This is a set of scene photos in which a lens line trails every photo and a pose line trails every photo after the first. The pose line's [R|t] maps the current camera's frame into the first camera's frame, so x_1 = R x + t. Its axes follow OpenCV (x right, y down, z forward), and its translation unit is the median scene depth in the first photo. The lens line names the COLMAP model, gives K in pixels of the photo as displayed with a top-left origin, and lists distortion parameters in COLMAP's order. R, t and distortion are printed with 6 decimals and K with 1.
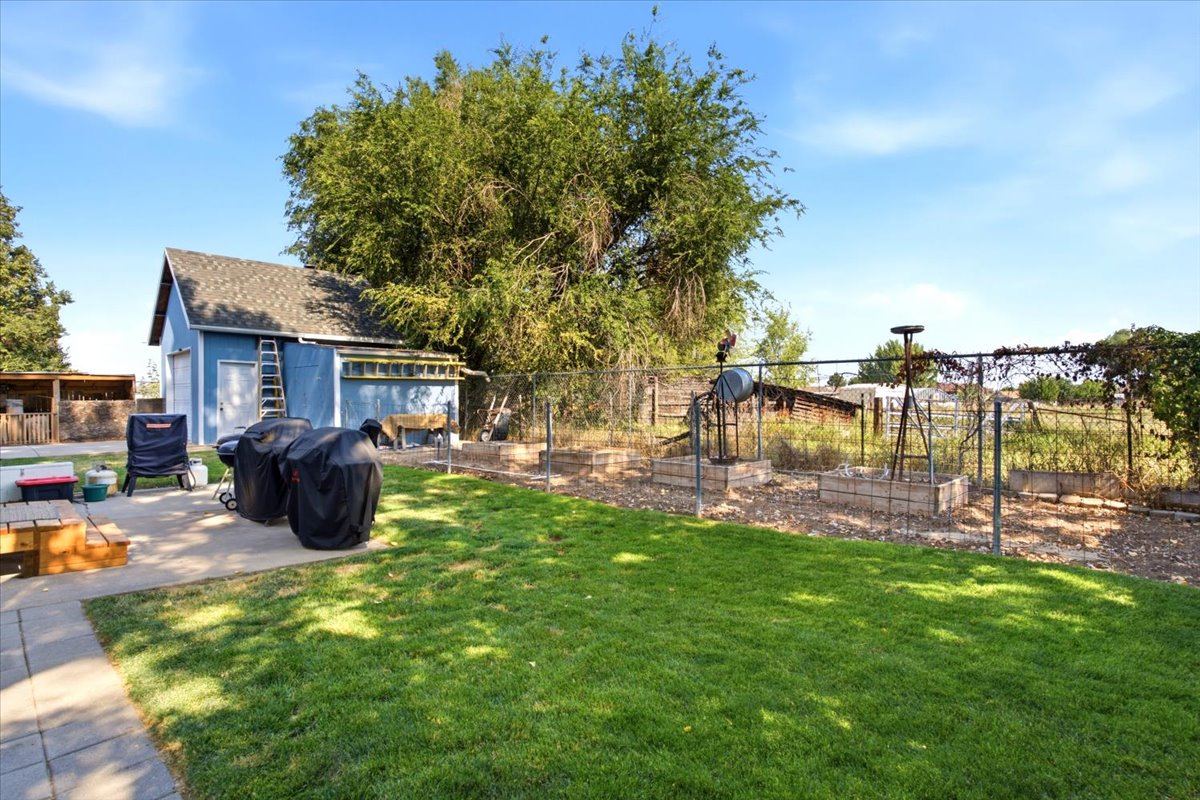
lens RADIAL K [[598.6, 0, 601.2], [0, 598.6, 411.1], [0, 0, 1]] dist [0.001161, 0.000579]
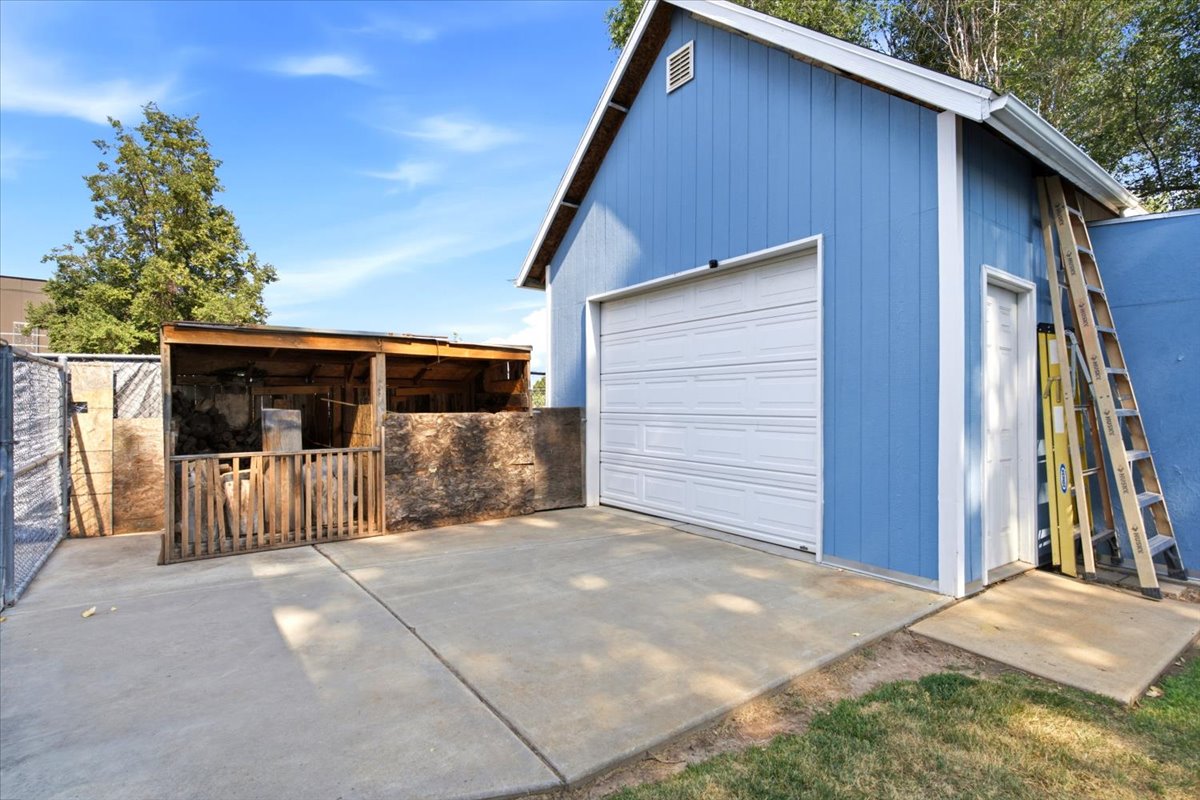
lens RADIAL K [[585.9, 0, 599.4], [0, 585.9, 402.1], [0, 0, 1]] dist [0.003634, -0.000206]
pose [[0.986956, 0.002556, -0.160968, -0.689176], [-0.007308, 0.999555, -0.028937, -0.014237], [0.160822, 0.029736, 0.986535, 0.644428]]
